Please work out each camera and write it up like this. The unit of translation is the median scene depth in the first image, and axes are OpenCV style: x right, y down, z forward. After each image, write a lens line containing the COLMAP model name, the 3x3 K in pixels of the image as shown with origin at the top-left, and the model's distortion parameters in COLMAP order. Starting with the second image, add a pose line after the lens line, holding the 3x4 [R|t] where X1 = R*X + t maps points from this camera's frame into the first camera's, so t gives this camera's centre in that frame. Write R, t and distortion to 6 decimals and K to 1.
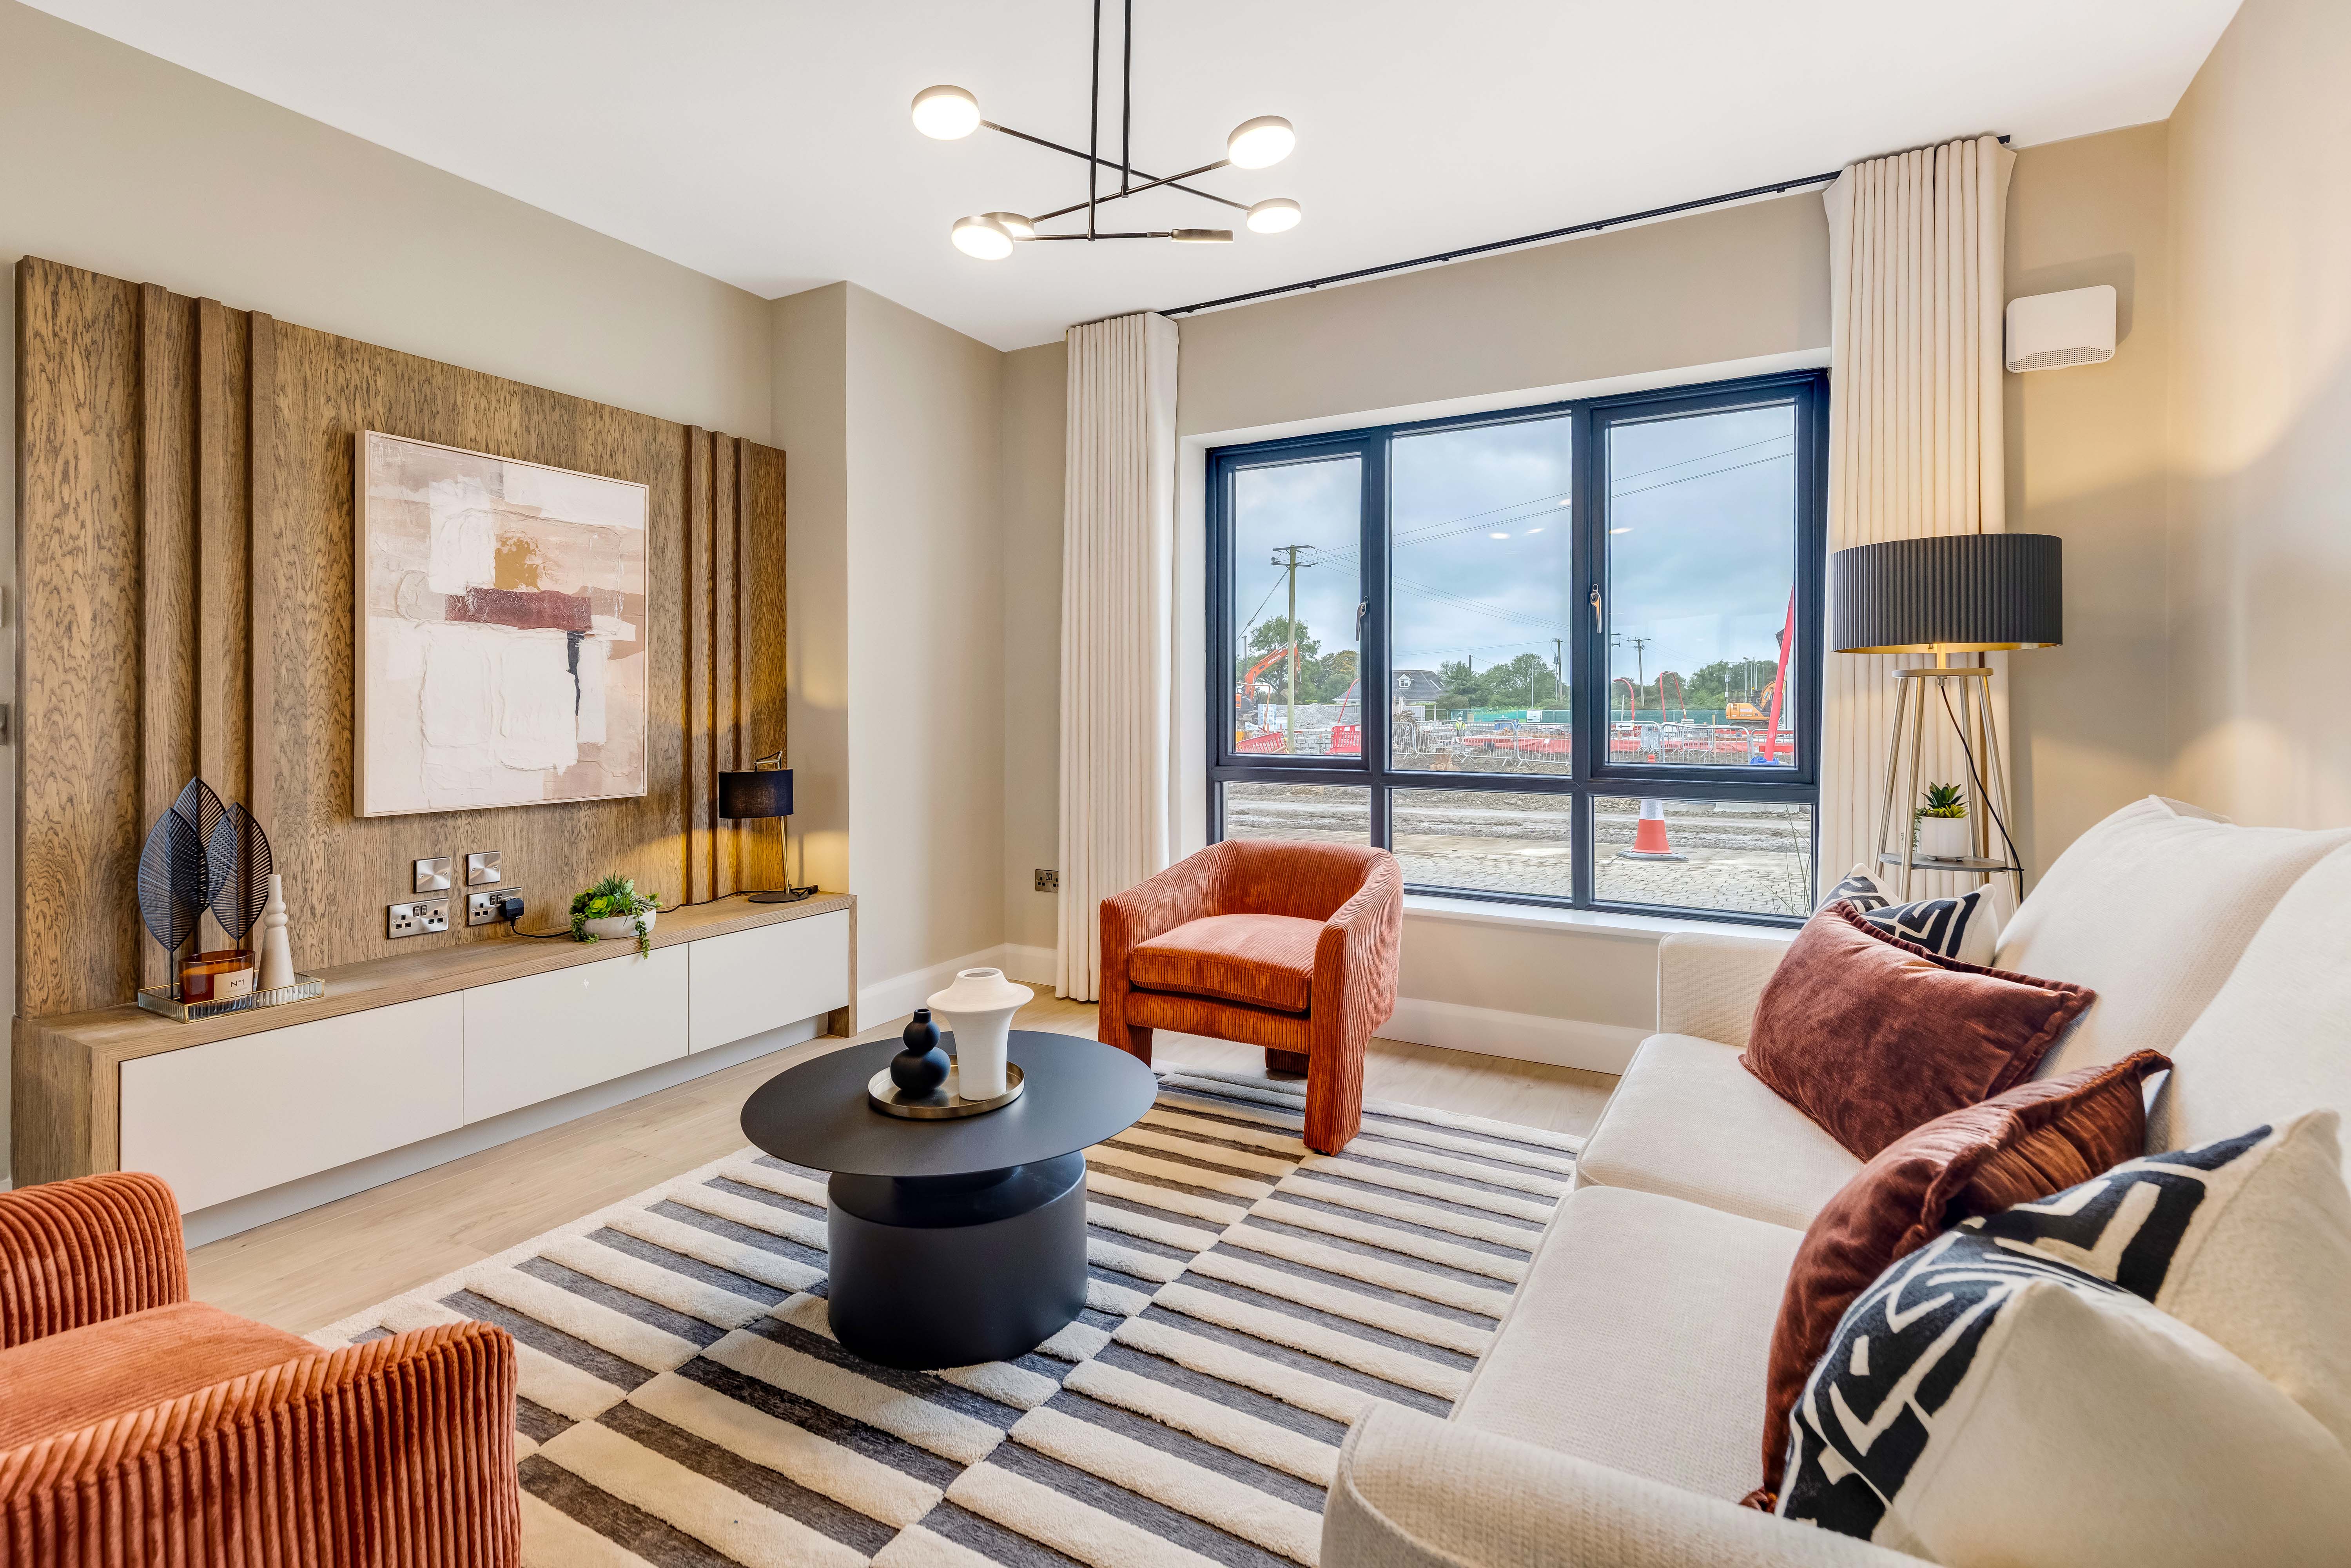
lens RADIAL K [[1066.5, 0, 1219.0], [0, 1066.5, 718.2], [0, 0, 1]] dist [-0.000958, -0.000018]
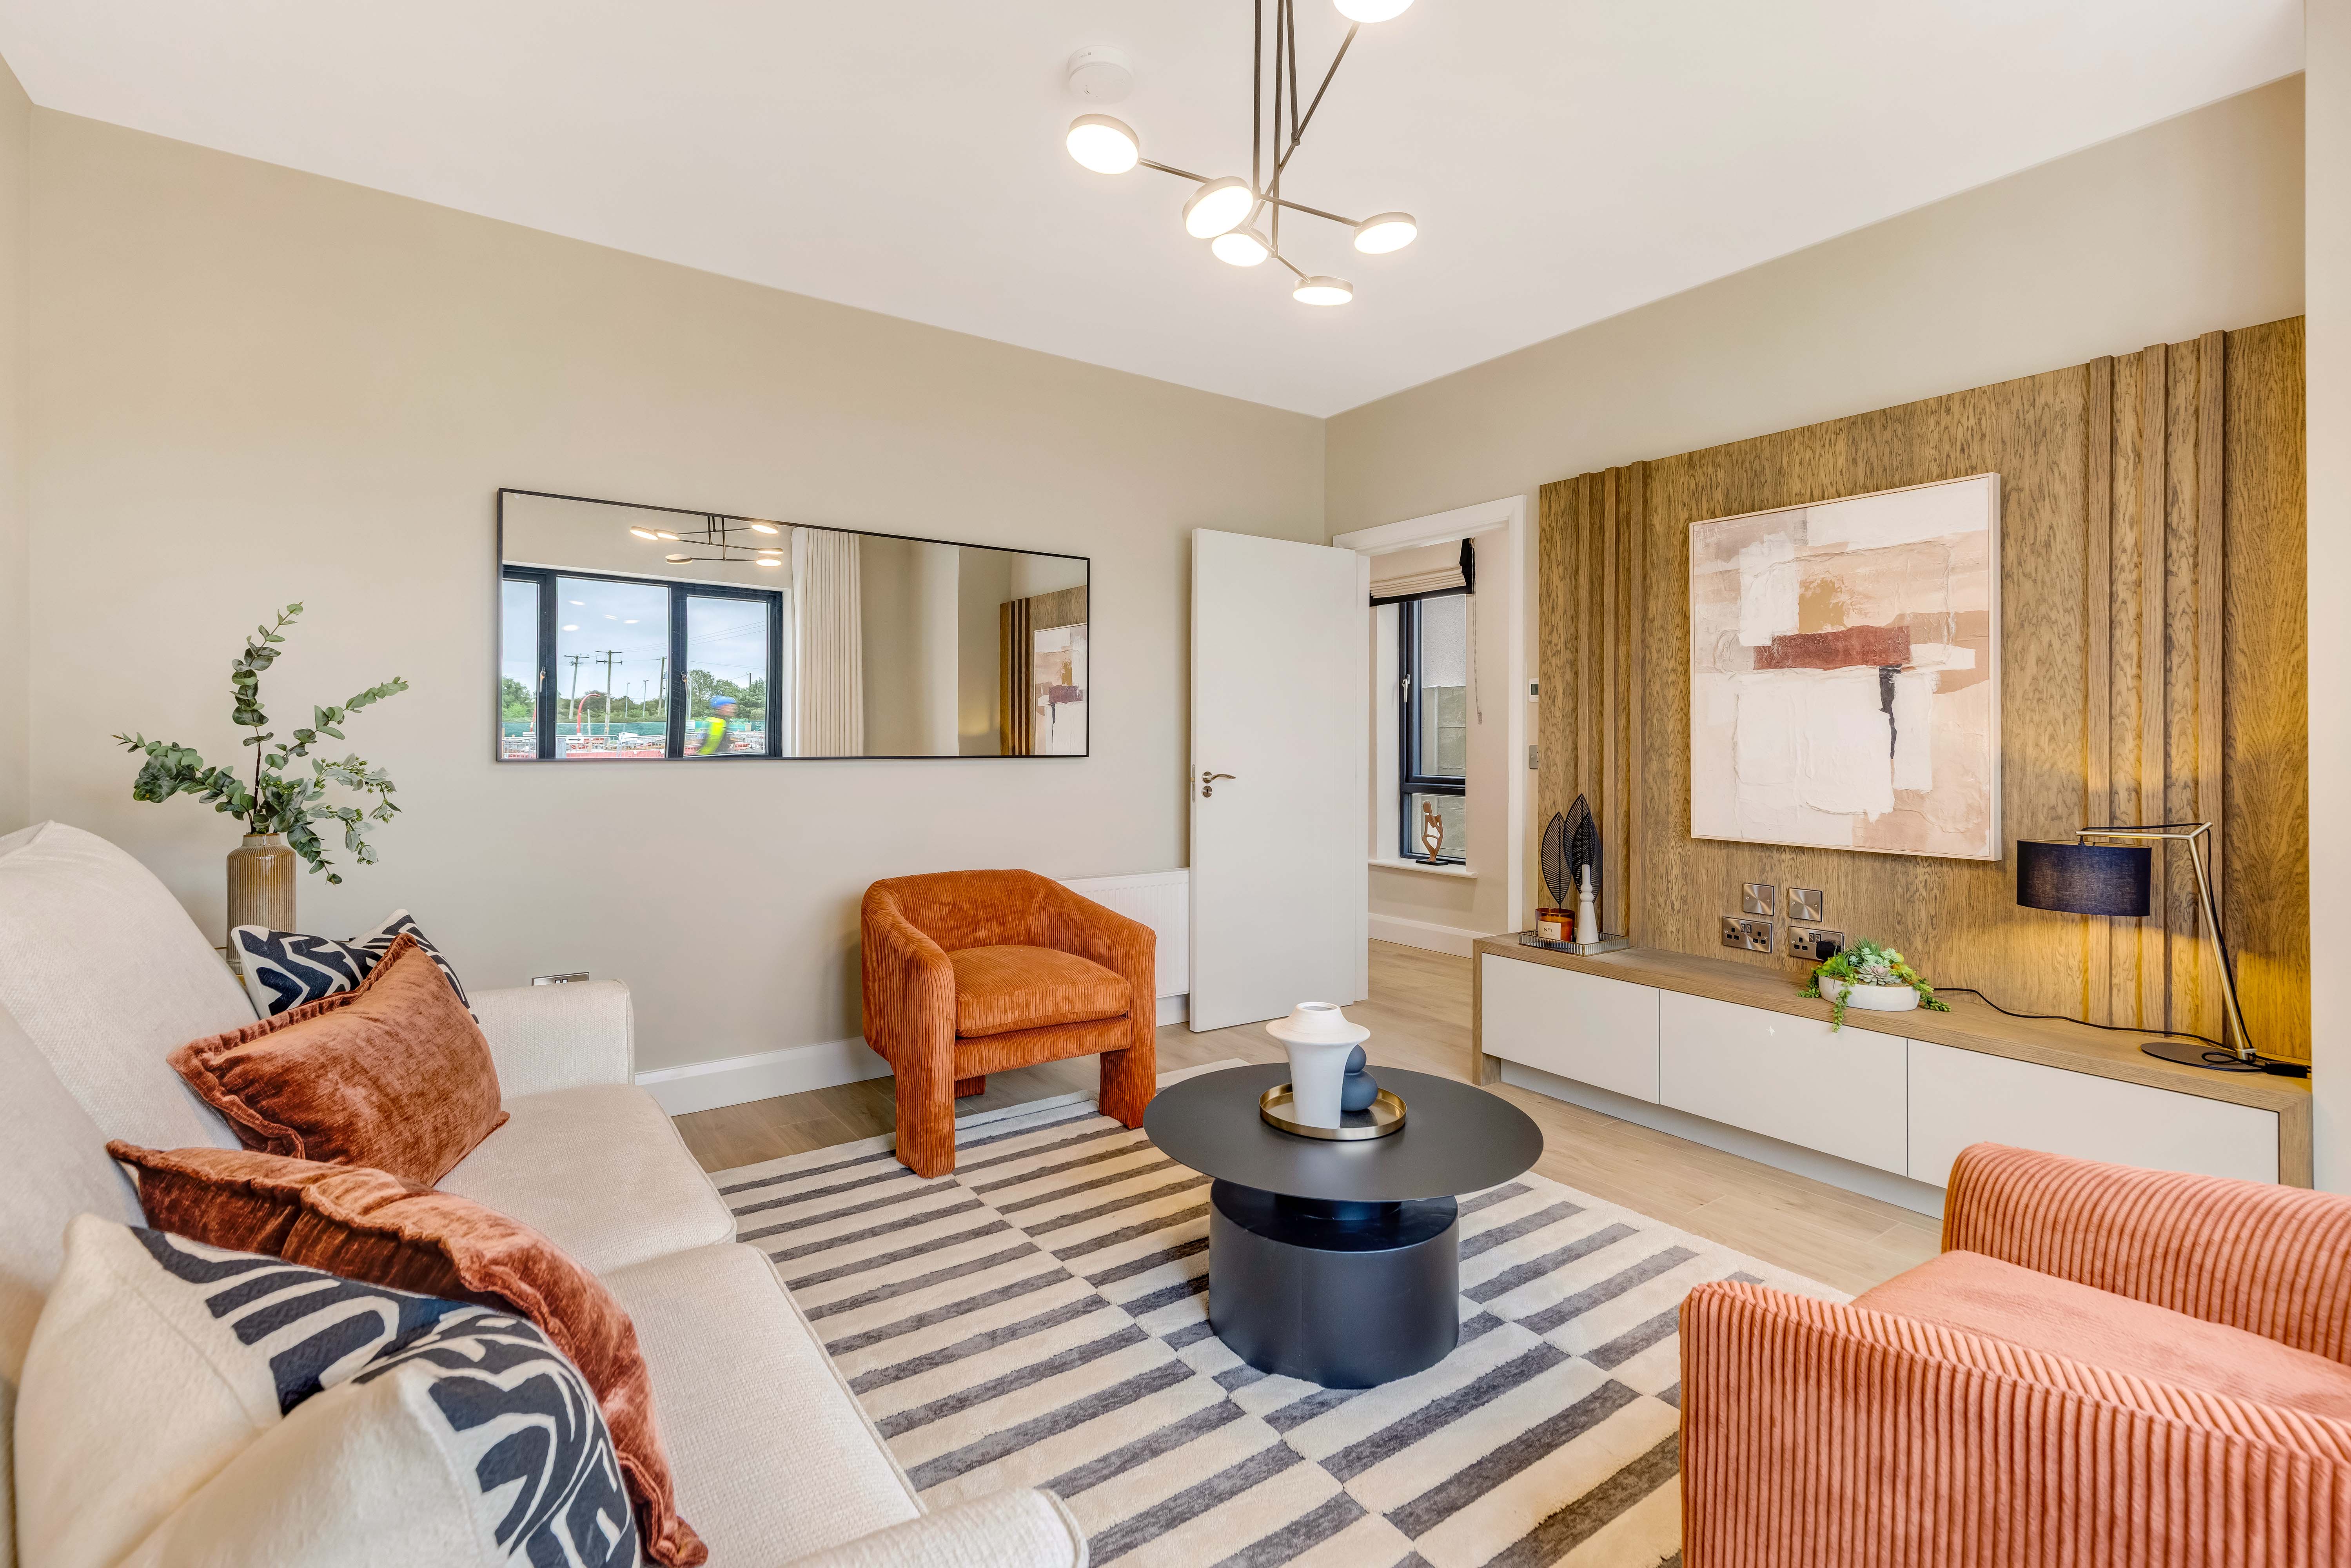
lens RADIAL K [[1066.5, 0, 1175.1], [0, 1066.5, 776.2], [0, 0, 1]] dist [-0.000958, -0.000018]
pose [[-0.440227, 0.016097, -0.897742, 0.505058], [-0.021800, 0.999353, 0.028609, -0.000250], [0.897622, 0.032166, -0.439591, 0.899293]]
